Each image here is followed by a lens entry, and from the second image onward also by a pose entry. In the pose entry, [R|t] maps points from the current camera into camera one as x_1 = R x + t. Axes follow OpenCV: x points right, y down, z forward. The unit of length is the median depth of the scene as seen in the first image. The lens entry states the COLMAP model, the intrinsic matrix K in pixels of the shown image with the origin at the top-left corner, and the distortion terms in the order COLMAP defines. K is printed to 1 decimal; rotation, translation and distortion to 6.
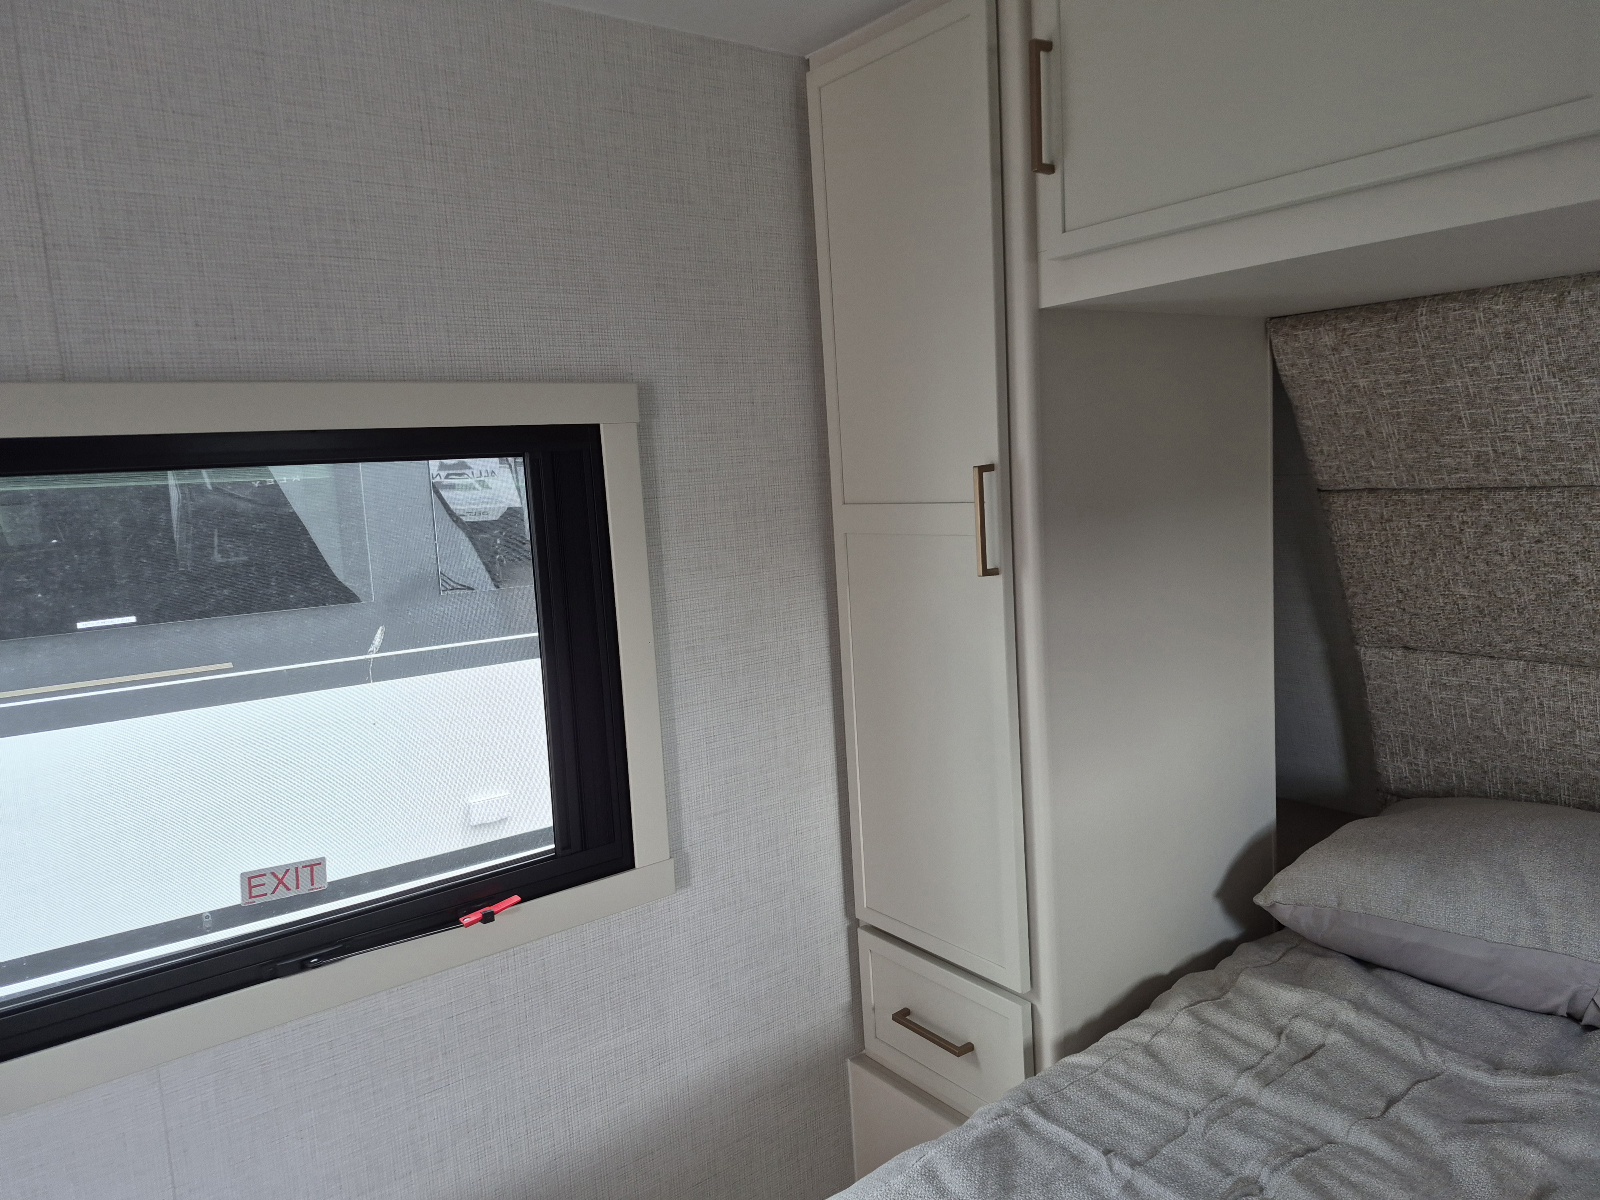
lens RADIAL K [[1102.8, 0, 799.8], [0, 1102.8, 598.7], [0, 0, 1]] dist [0.069249, -0.059165]
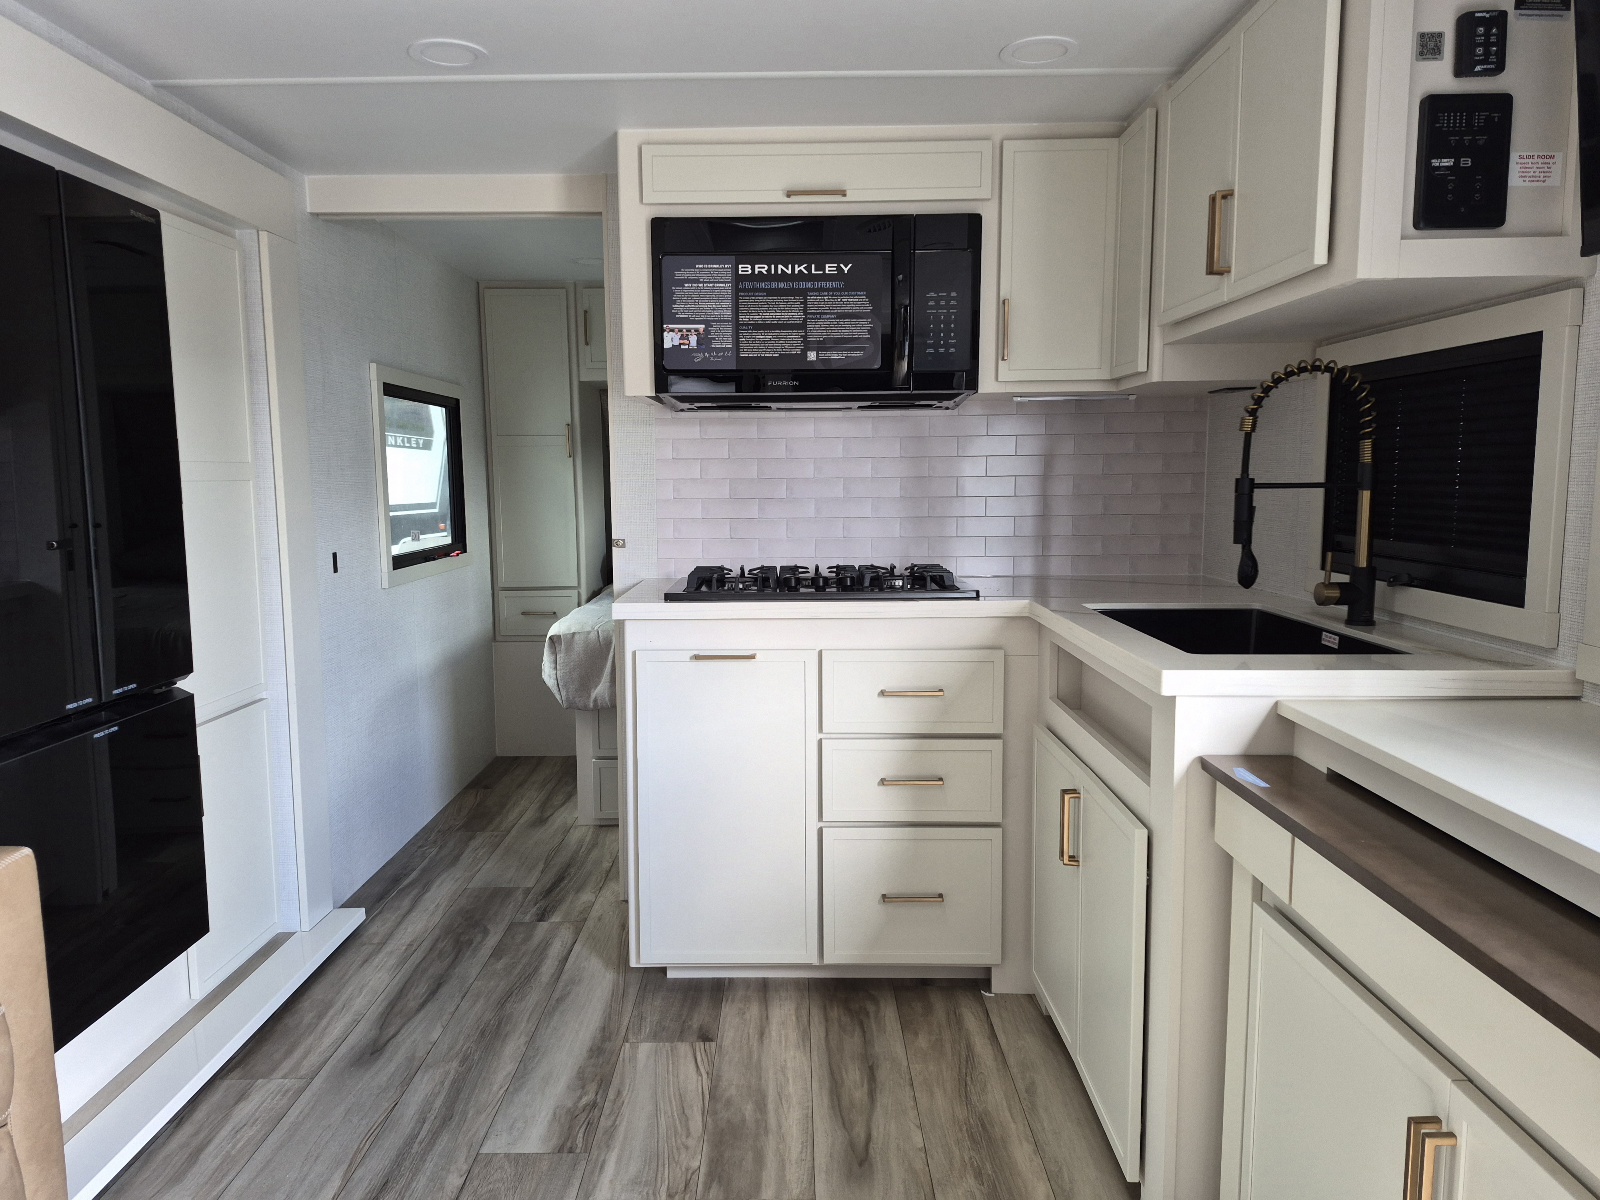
lens RADIAL K [[1102.8, 0, 780.2], [0, 1102.8, 600.7], [0, 0, 1]] dist [0.069249, -0.059165]
pose [[0.613743, -0.031245, 0.788887, -2.015995], [0.059598, 0.998199, -0.006831, 0.455182], [-0.787253, 0.051209, 0.614500, -1.487415]]
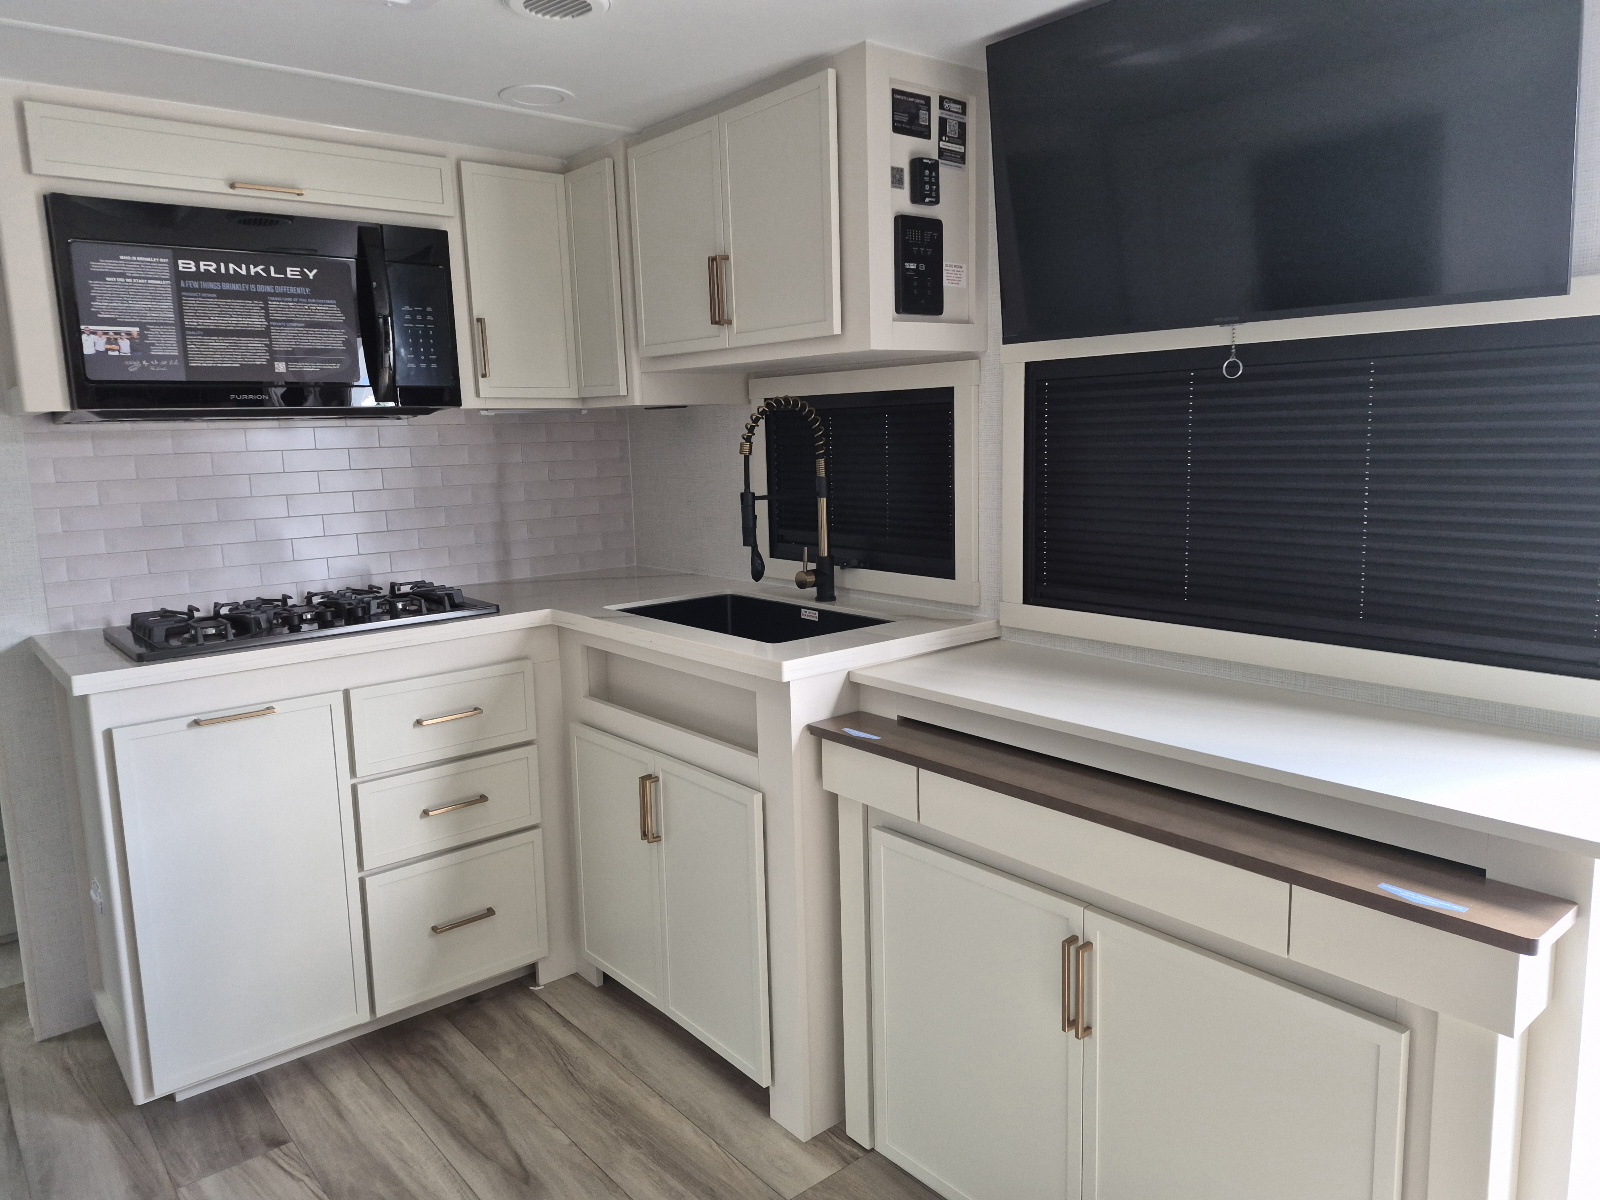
lens RADIAL K [[1102.8, 0, 800.1], [0, 1102.8, 592.7], [0, 0, 1]] dist [0.069249, -0.059165]
pose [[-0.041834, -0.083671, 0.995615, -2.250424], [0.147104, 0.985112, 0.088969, 0.336240], [-0.988236, 0.150180, -0.028903, -1.088054]]
